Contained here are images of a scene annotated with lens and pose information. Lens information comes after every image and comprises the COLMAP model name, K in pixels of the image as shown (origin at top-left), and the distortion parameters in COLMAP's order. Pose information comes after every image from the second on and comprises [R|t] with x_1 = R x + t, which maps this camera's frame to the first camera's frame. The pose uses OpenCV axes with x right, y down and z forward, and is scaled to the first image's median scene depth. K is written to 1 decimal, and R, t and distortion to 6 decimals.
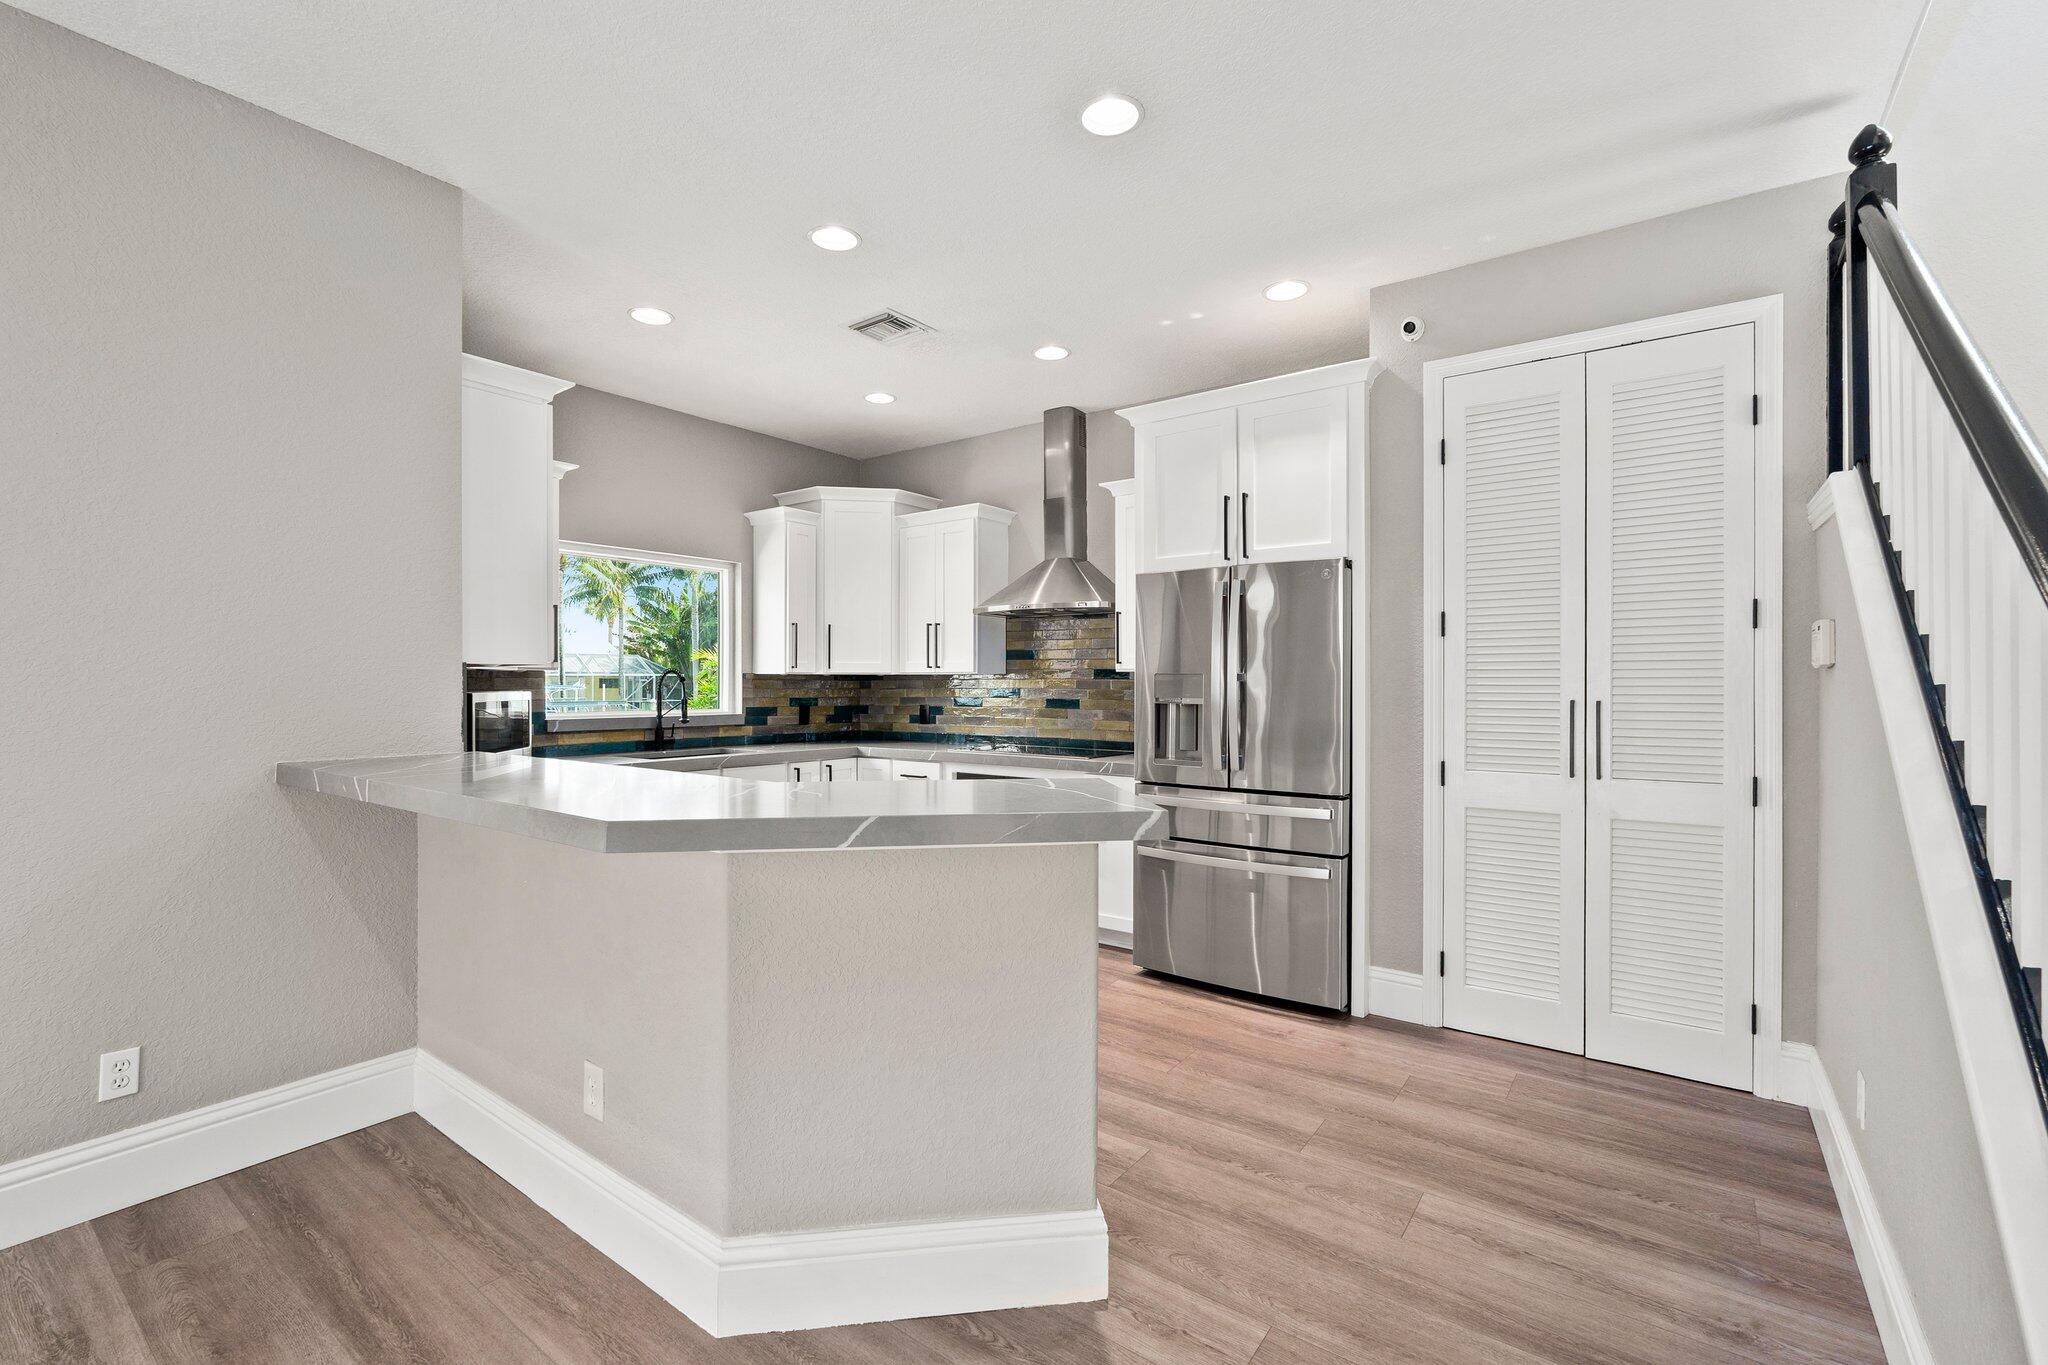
lens RADIAL K [[892.7, 0, 1017.1], [0, 892.7, 682.0], [0, 0, 1]] dist [-0.002797, -0.004203]
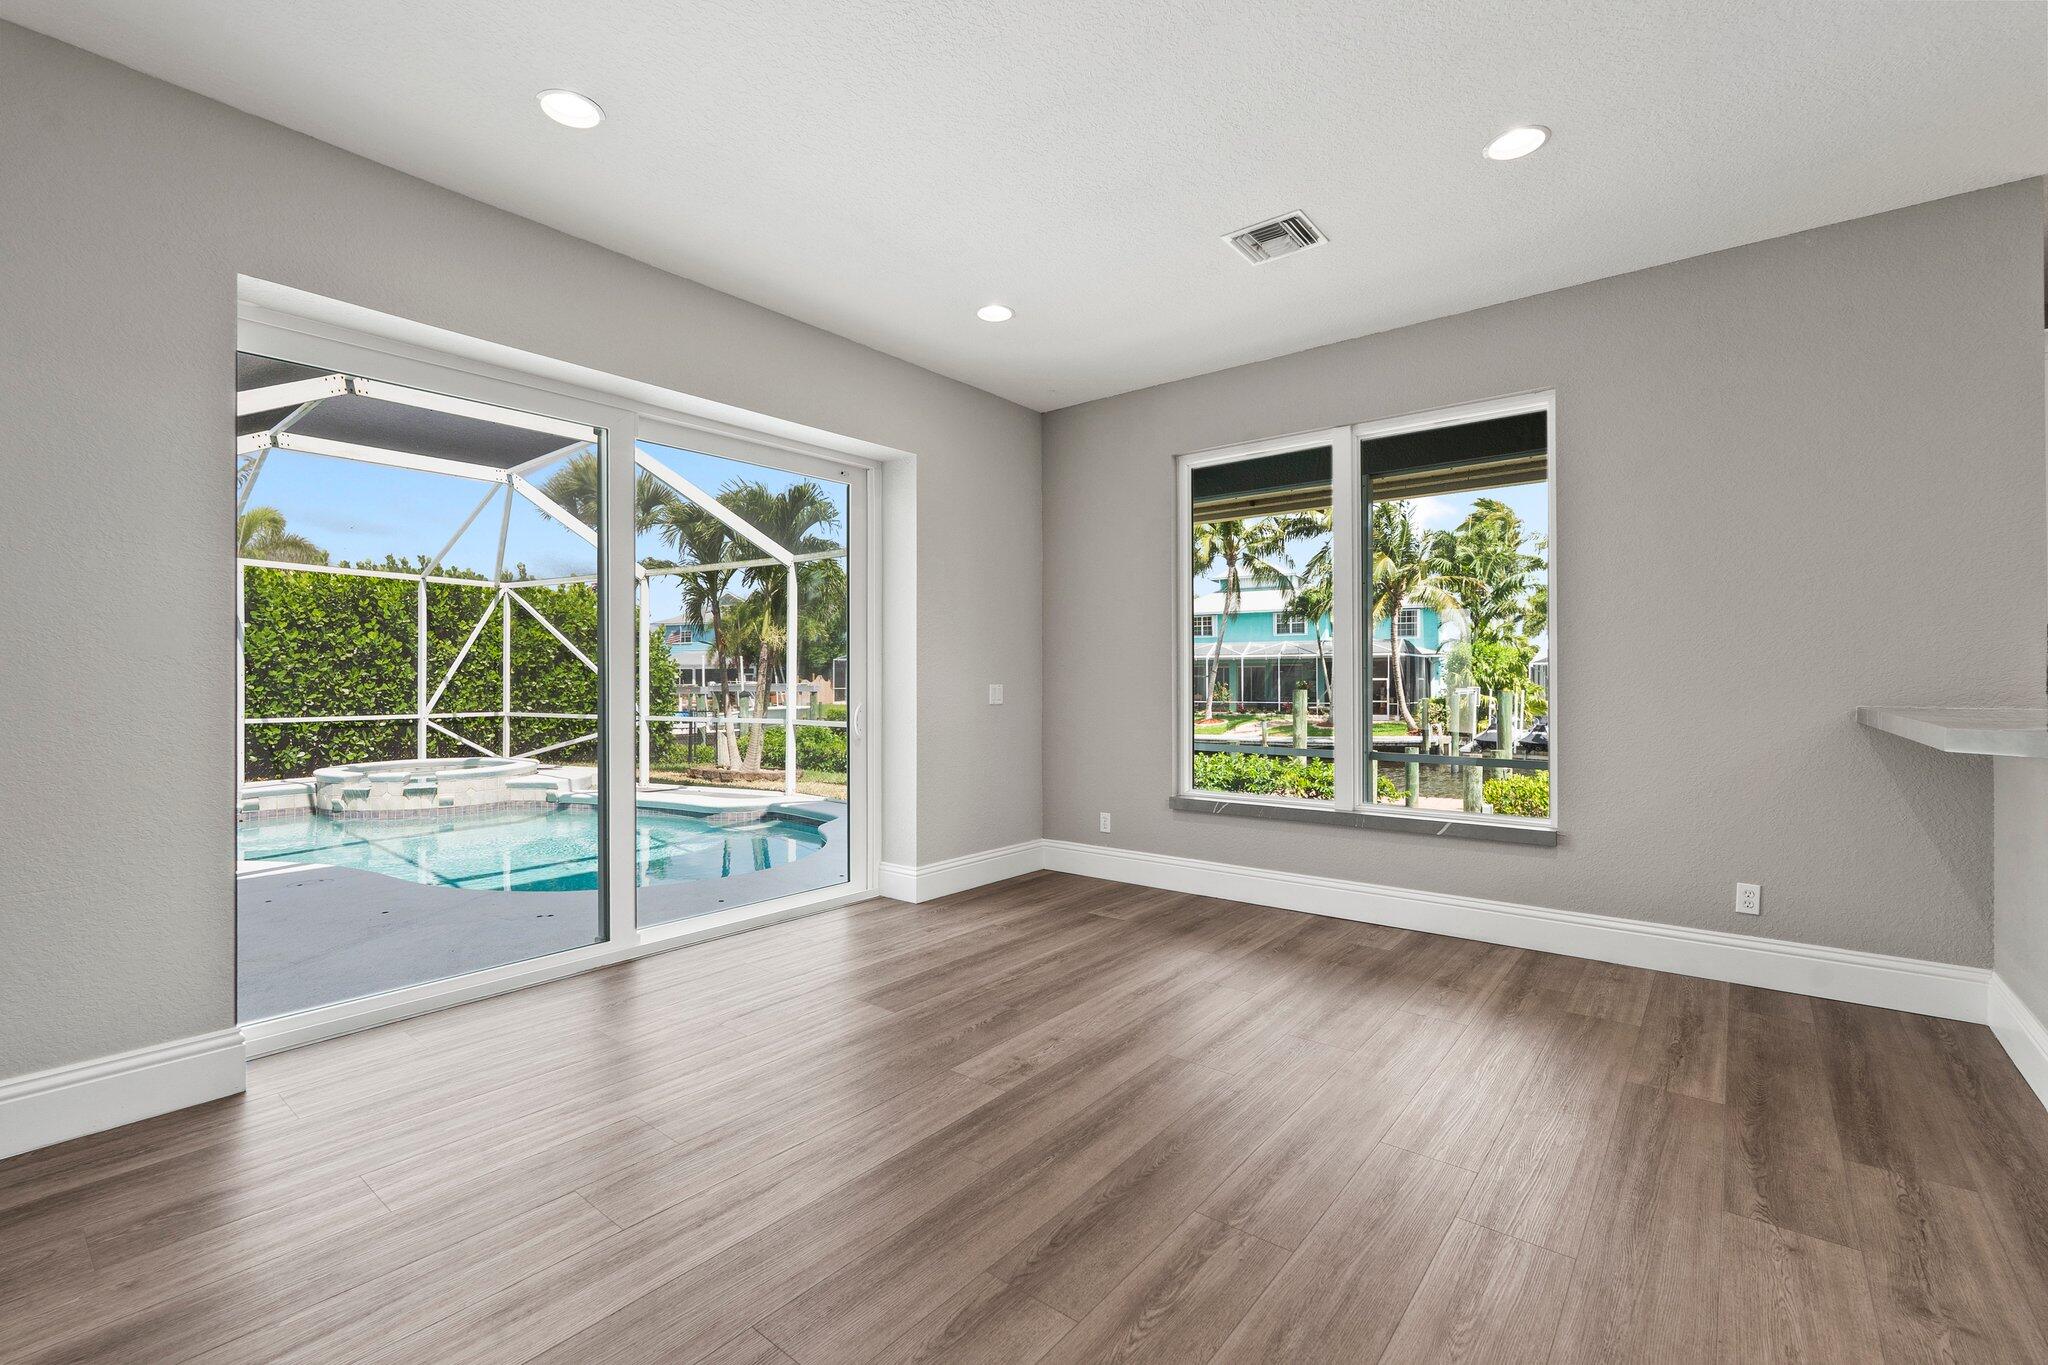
lens RADIAL K [[892.7, 0, 1017.1], [0, 892.7, 682.0], [0, 0, 1]] dist [-0.002797, -0.004203]
pose [[-0.042605, 0.003010, -0.999087, 0.263399], [0.001869, 0.999994, 0.002933, 0.022722], [0.999090, -0.001743, -0.042610, -0.097295]]
